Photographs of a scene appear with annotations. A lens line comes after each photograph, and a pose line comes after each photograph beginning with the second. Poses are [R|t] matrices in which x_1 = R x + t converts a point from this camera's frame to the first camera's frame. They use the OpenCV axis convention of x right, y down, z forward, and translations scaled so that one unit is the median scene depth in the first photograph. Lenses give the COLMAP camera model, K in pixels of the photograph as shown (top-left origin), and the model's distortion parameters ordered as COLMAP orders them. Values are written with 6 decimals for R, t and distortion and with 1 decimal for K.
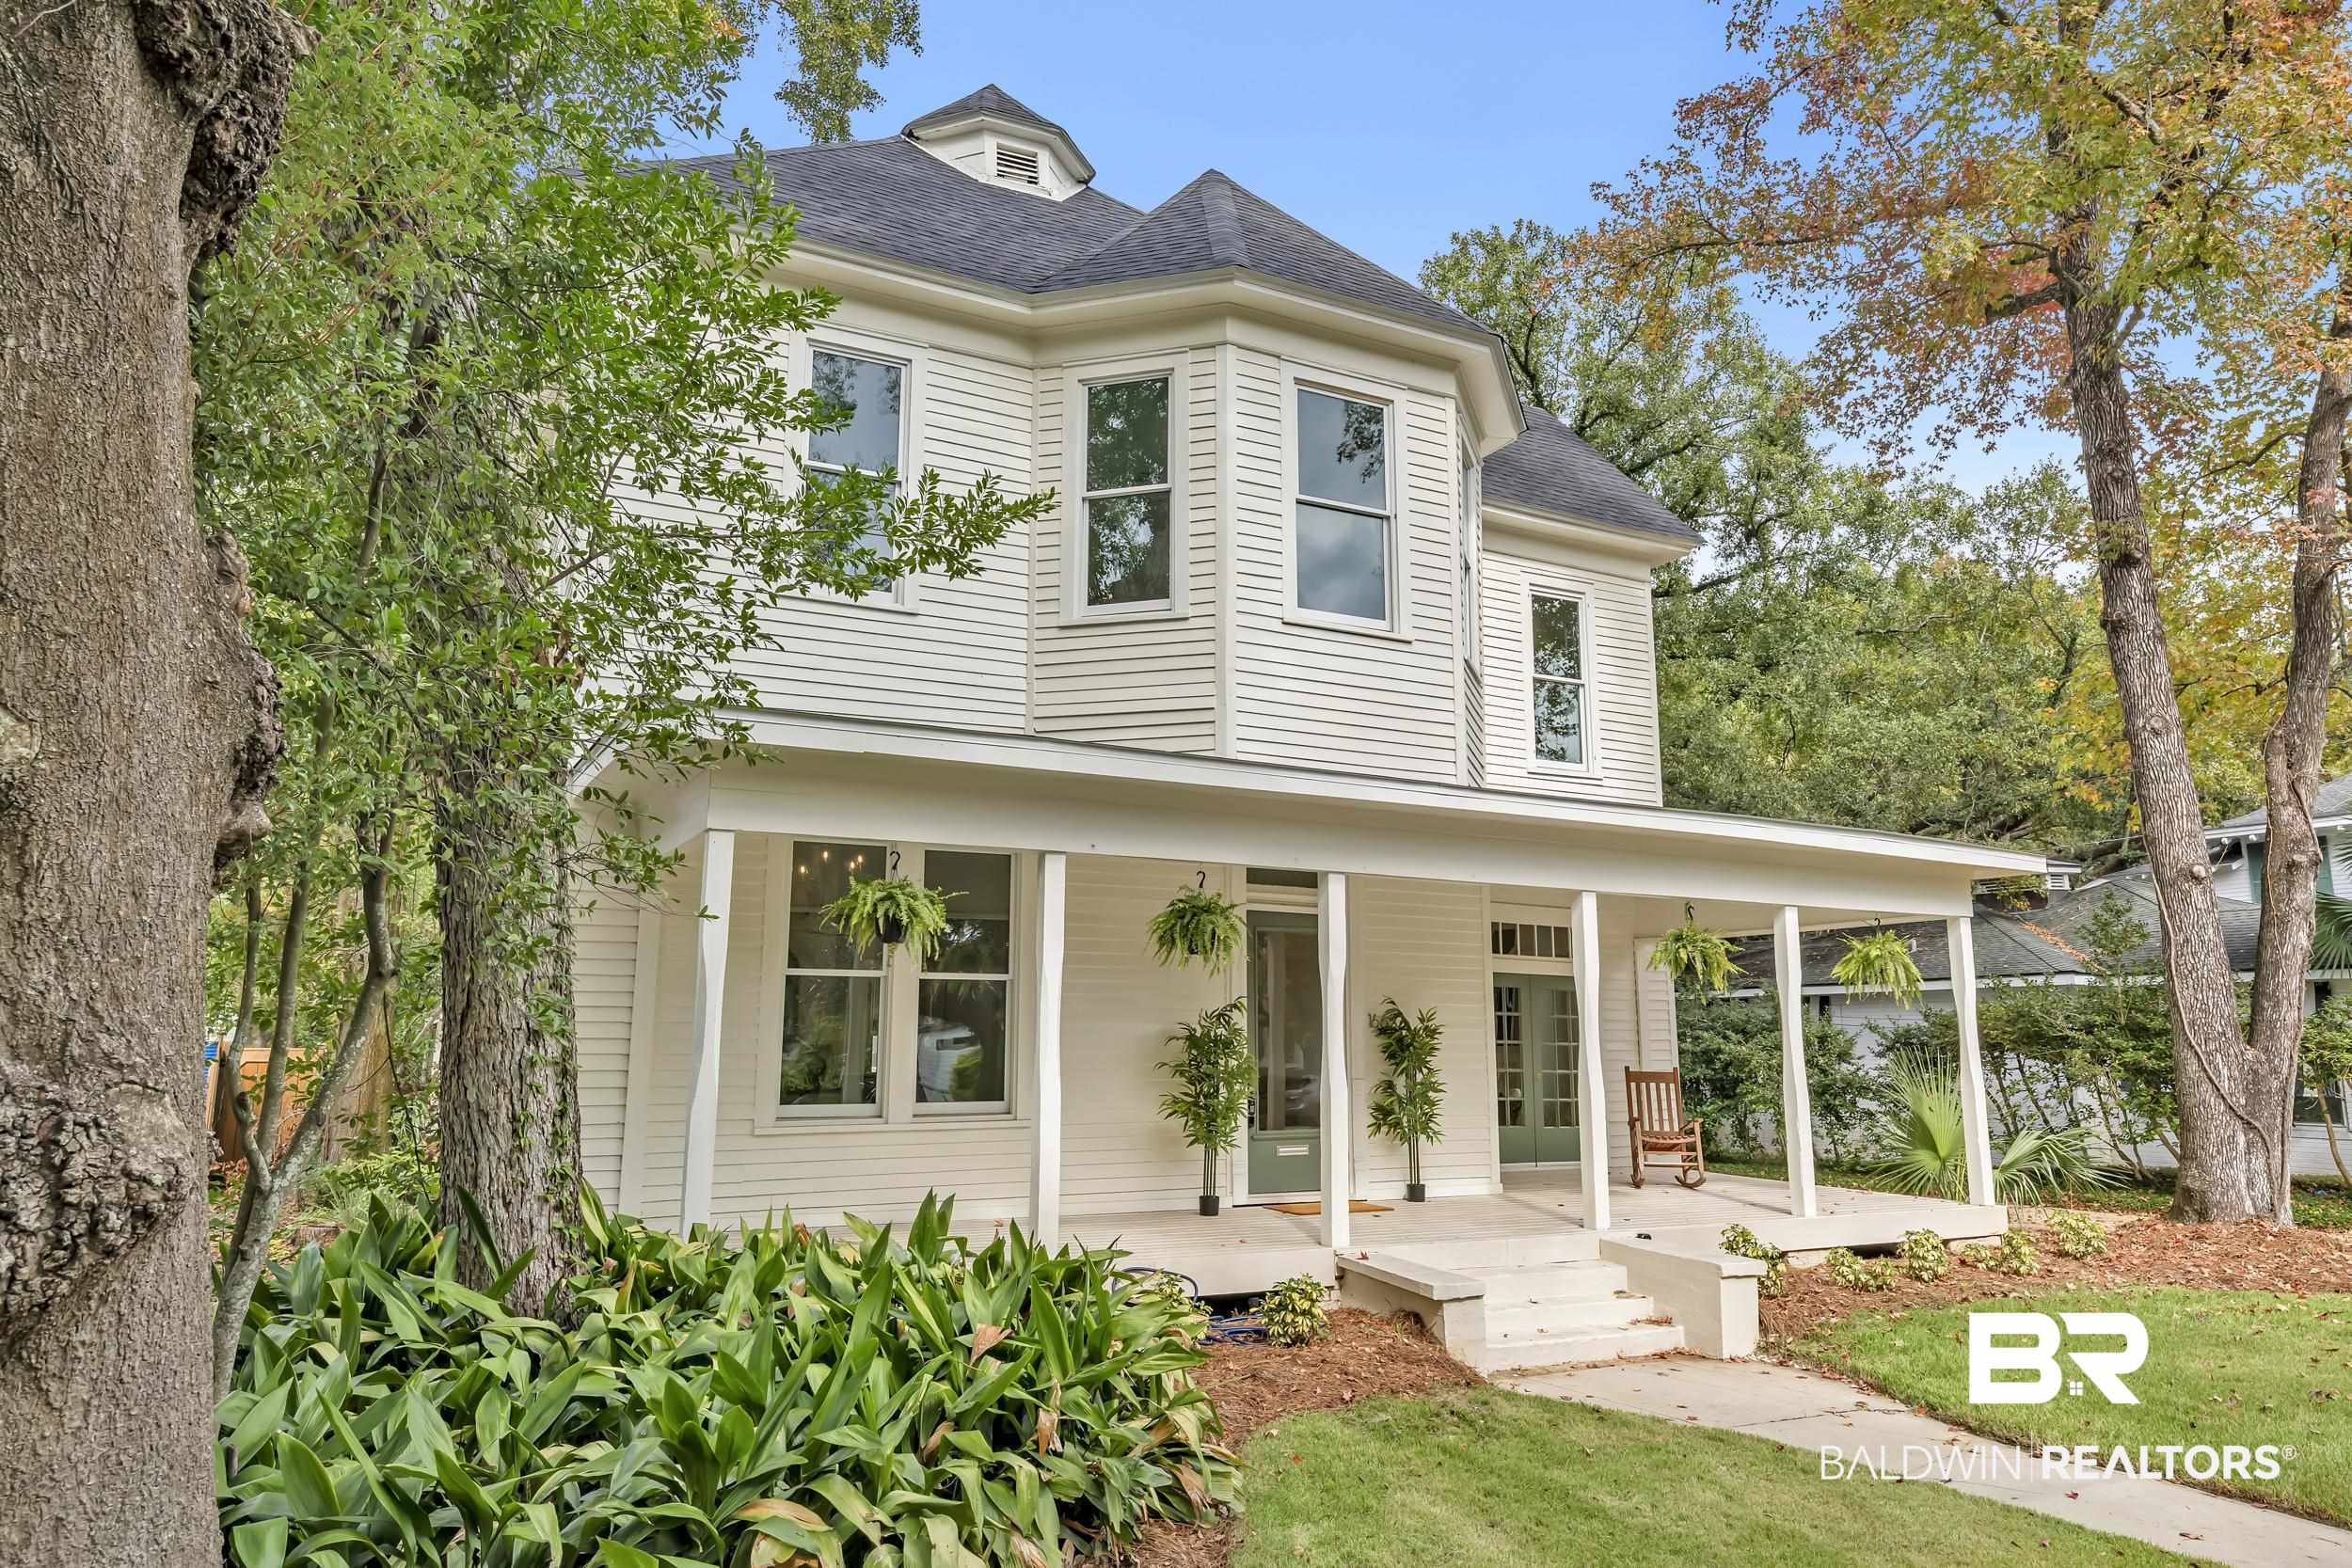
lens RADIAL K [[1501.6, 0, 1174.8], [0, 1501.6, 816.4], [0, 0, 1]] dist [0.004277, -0.000511]
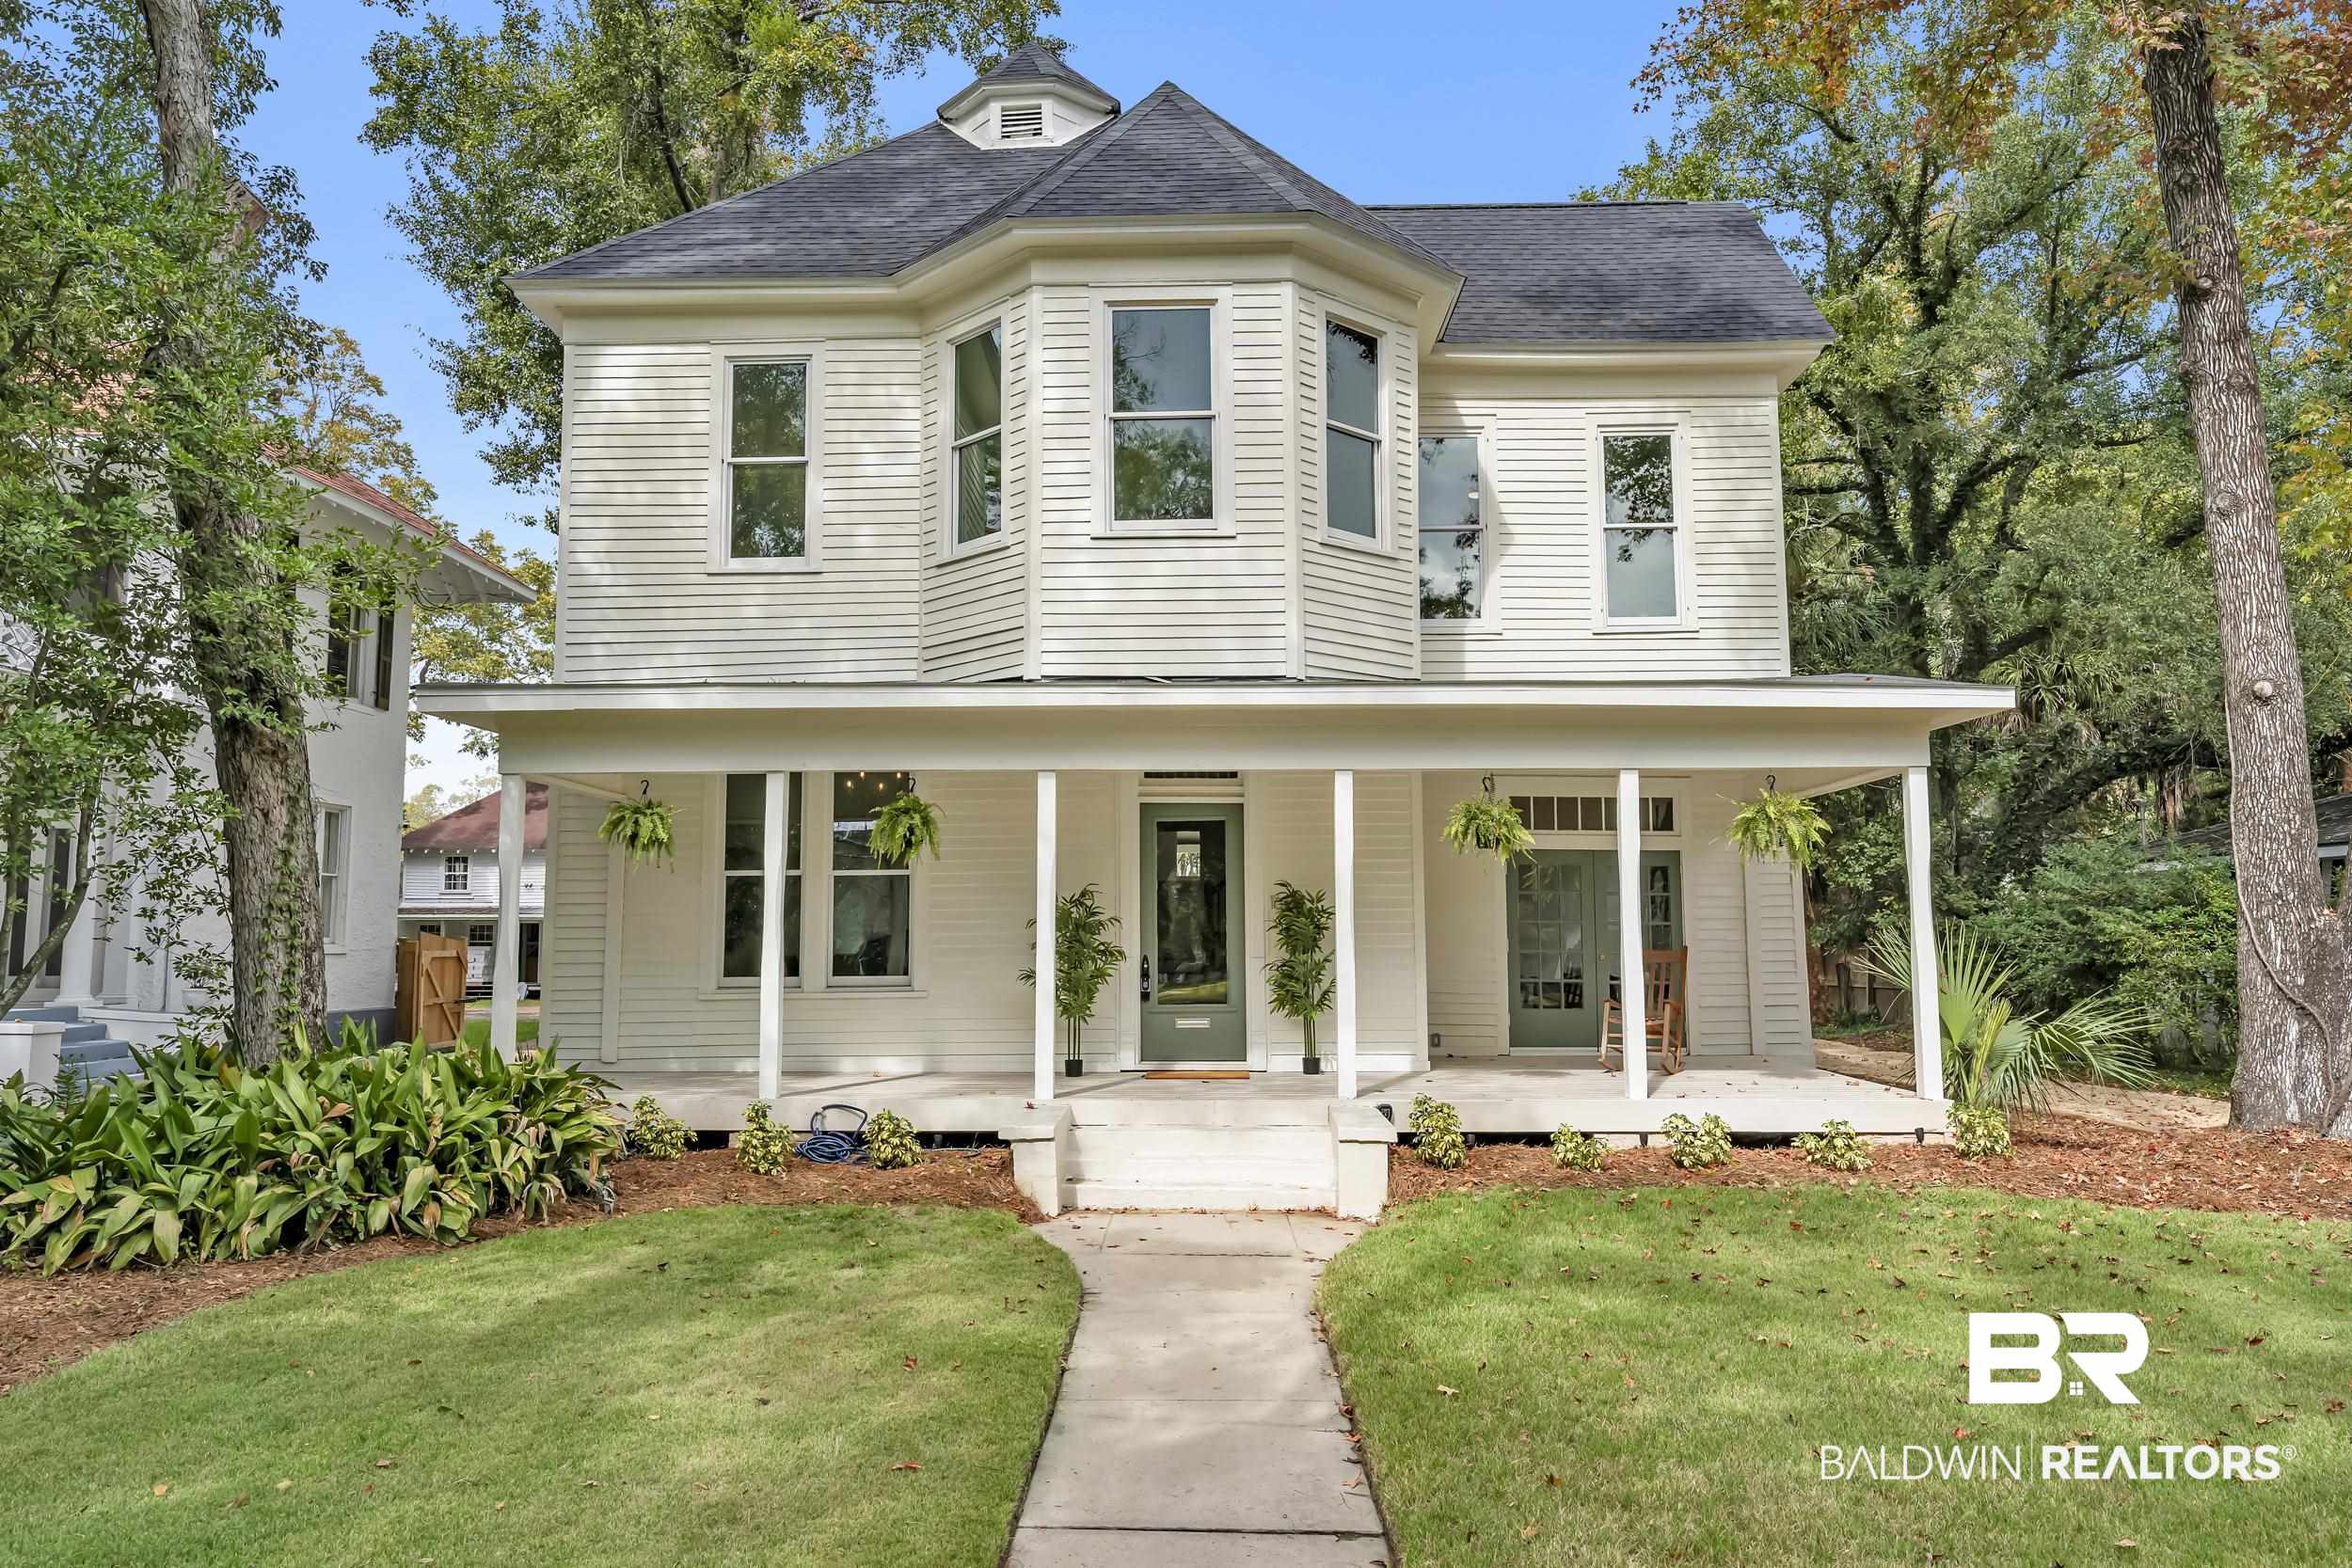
lens RADIAL K [[1596.0, 0, 1180.0], [0, 1596.0, 830.5], [0, 0, 1]] dist [0.002661, -0.000282]
pose [[0.876596, -0.042463, -0.479350, 0.632343], [0.081535, 0.994803, 0.060980, 0.014351], [0.474270, -0.092538, 0.875502, 0.004701]]
